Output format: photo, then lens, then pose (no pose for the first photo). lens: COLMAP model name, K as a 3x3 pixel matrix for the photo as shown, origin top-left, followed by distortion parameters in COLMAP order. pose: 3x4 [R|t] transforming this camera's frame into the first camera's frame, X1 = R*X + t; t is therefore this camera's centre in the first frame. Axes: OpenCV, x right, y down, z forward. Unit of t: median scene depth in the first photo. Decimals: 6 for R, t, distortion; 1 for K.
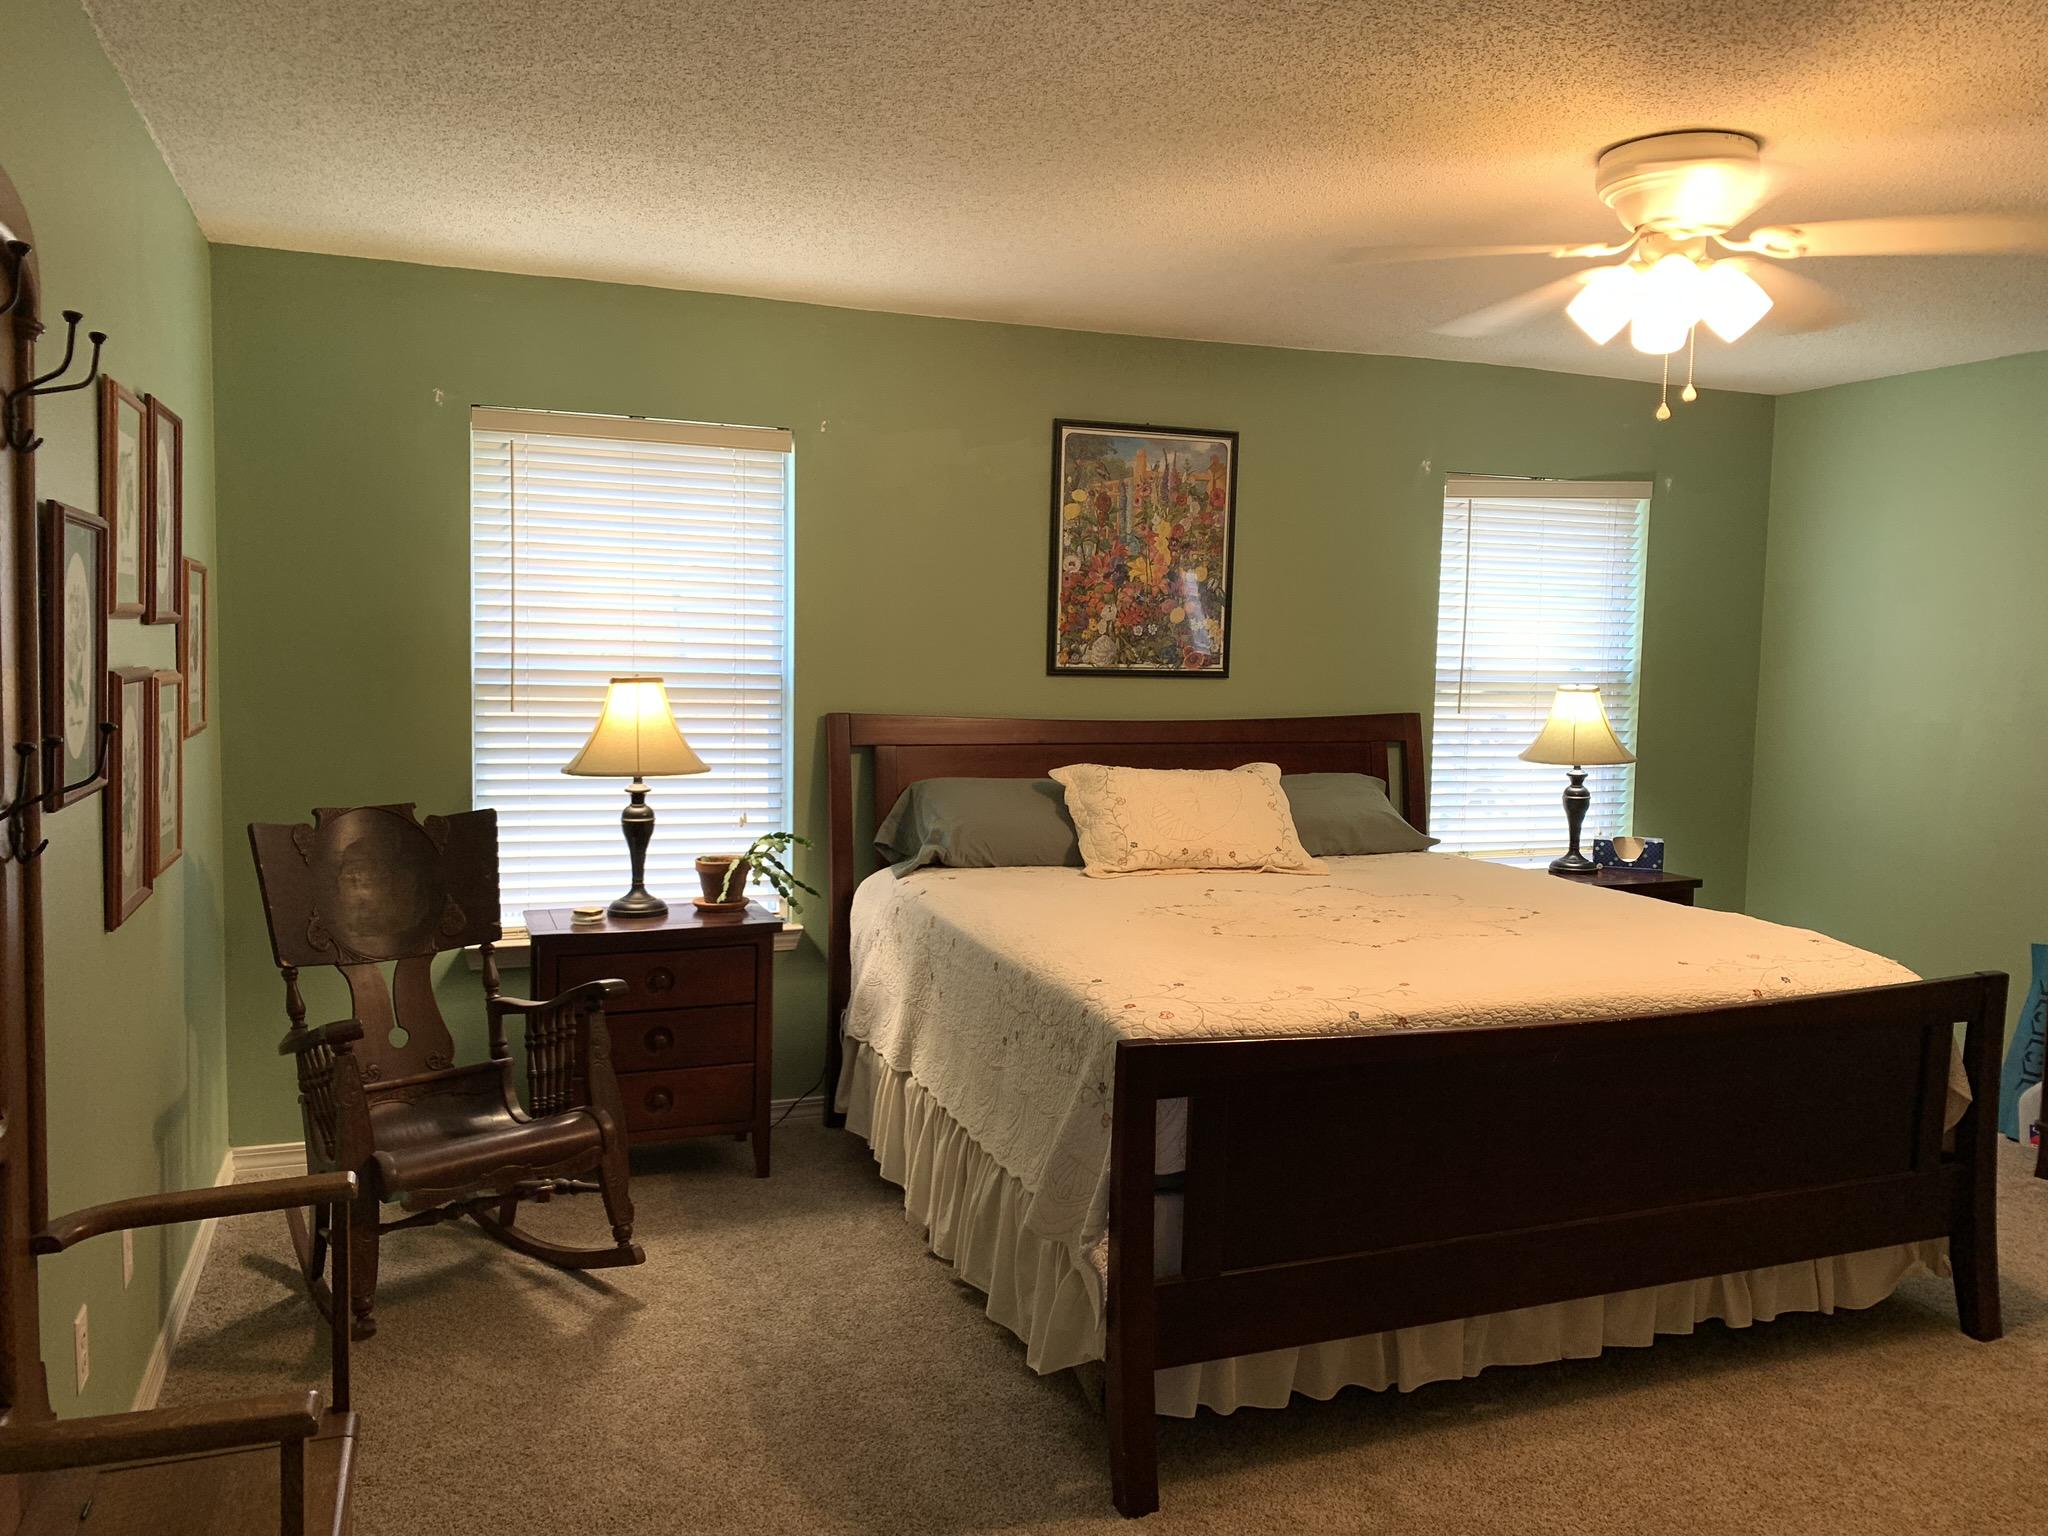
lens RADIAL K [[1573.3, 0, 1023.6], [0, 1573.3, 769.6], [0, 0, 1]] dist [0.043066, -0.028099]
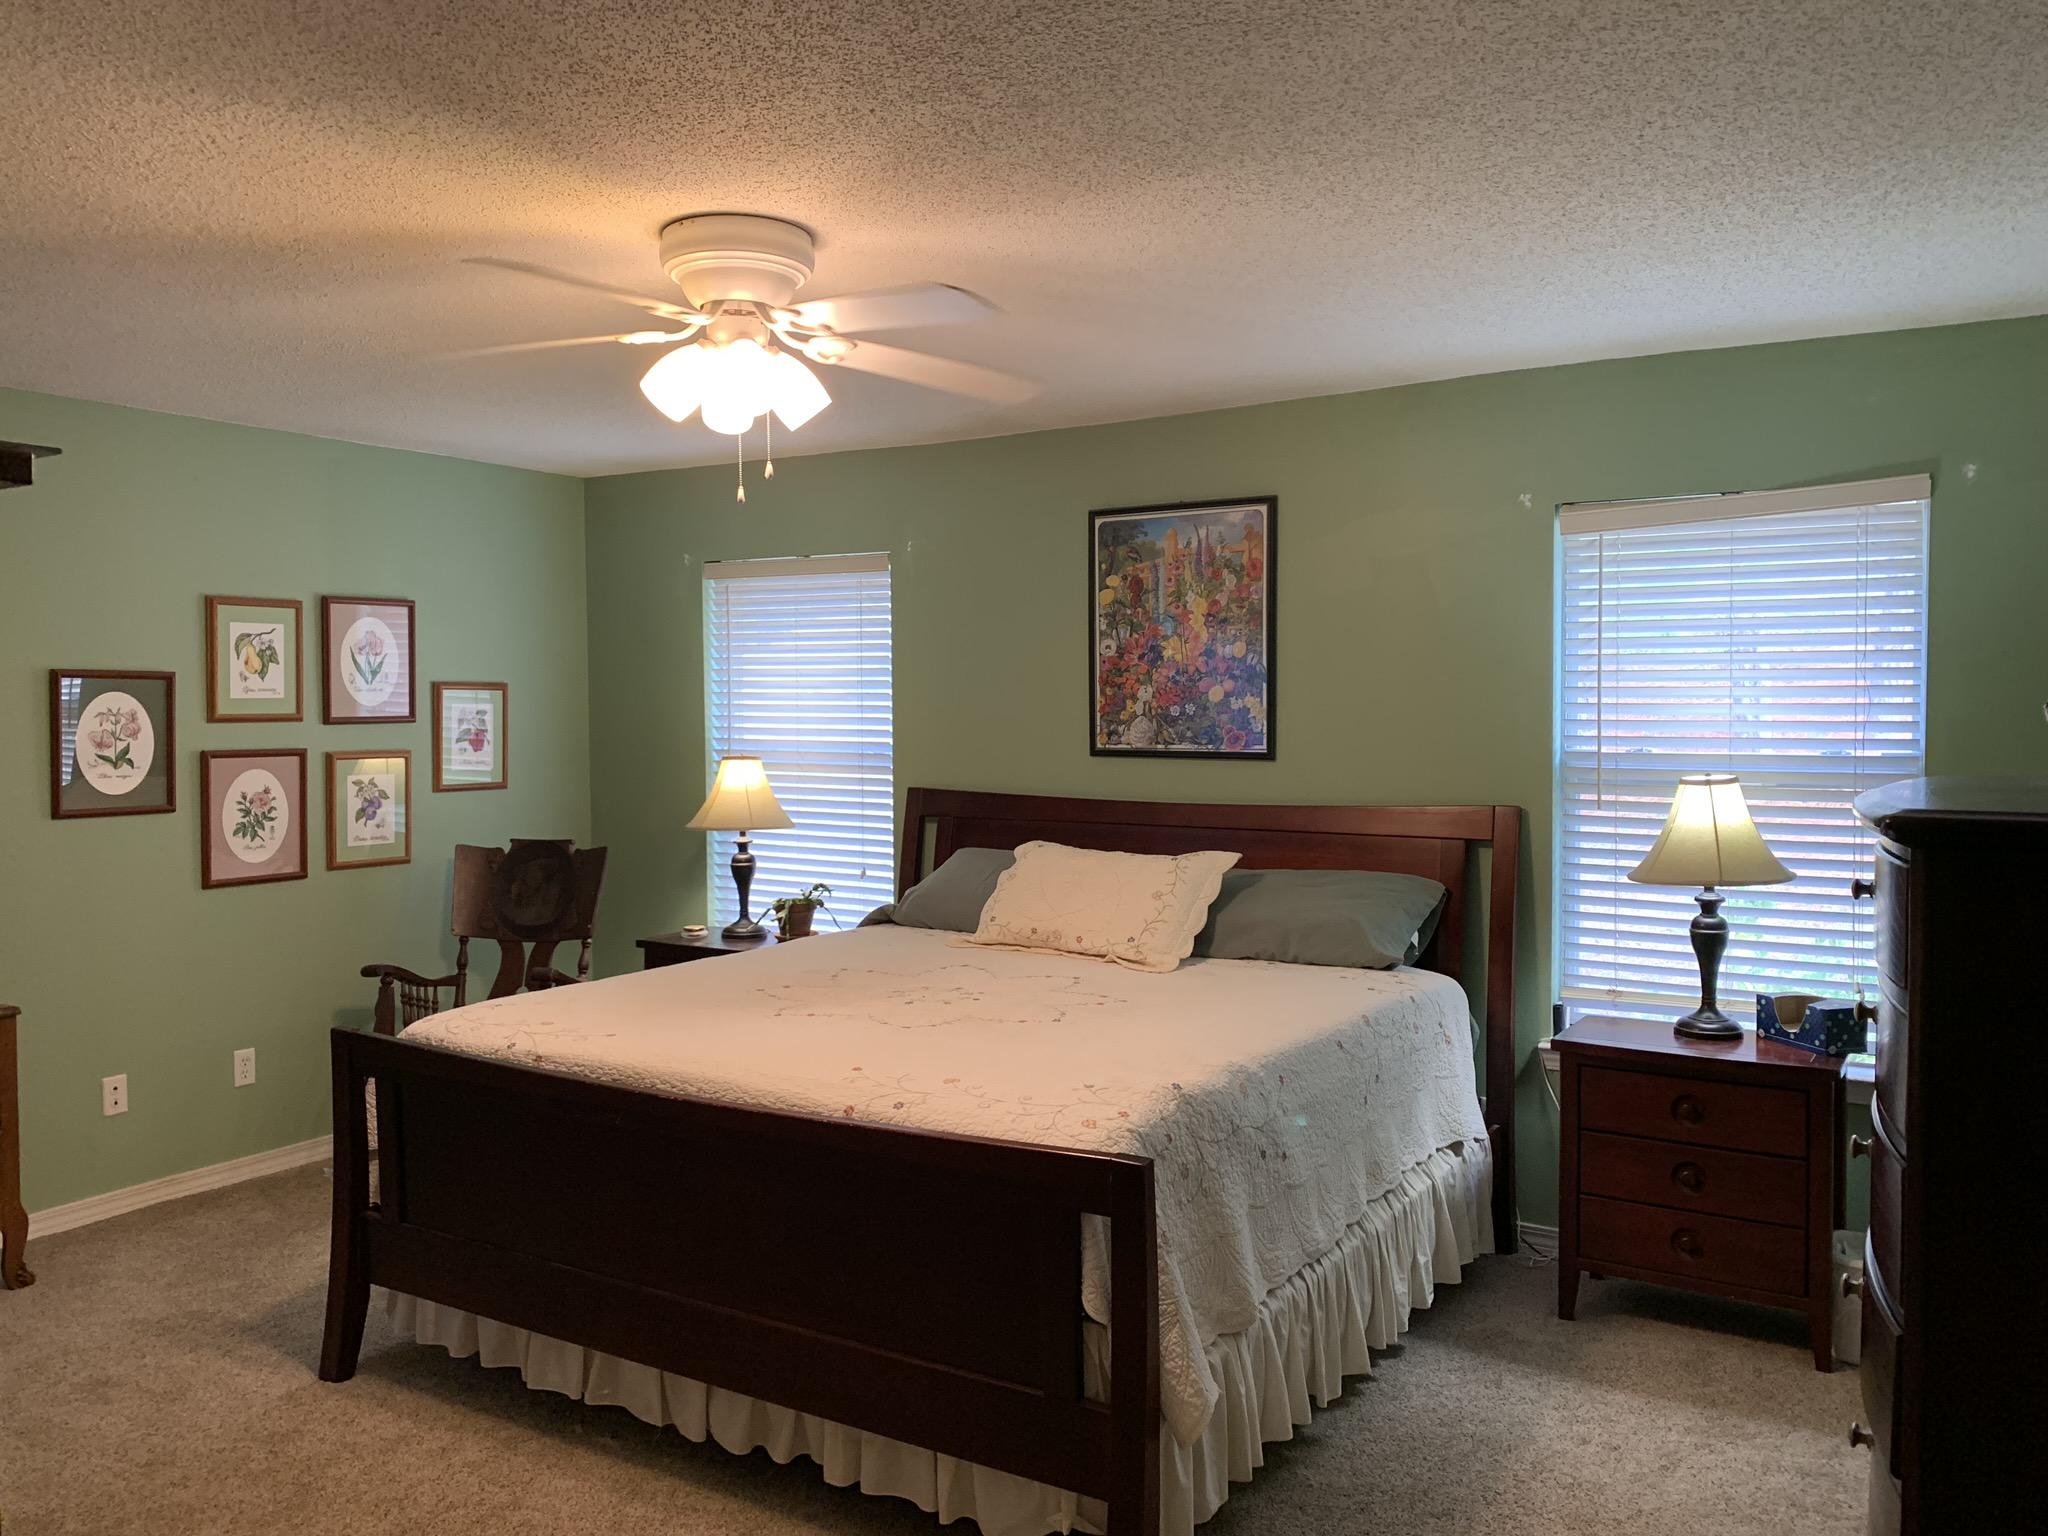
lens RADIAL K [[1573.3, 0, 1018.5], [0, 1573.3, 725.4], [0, 0, 1]] dist [0.043066, -0.028099]
pose [[0.585095, -0.016769, -0.810792, 0.810810], [-0.061913, 0.995945, -0.065276, -0.009442], [0.808598, 0.088392, 0.581684, 0.355154]]
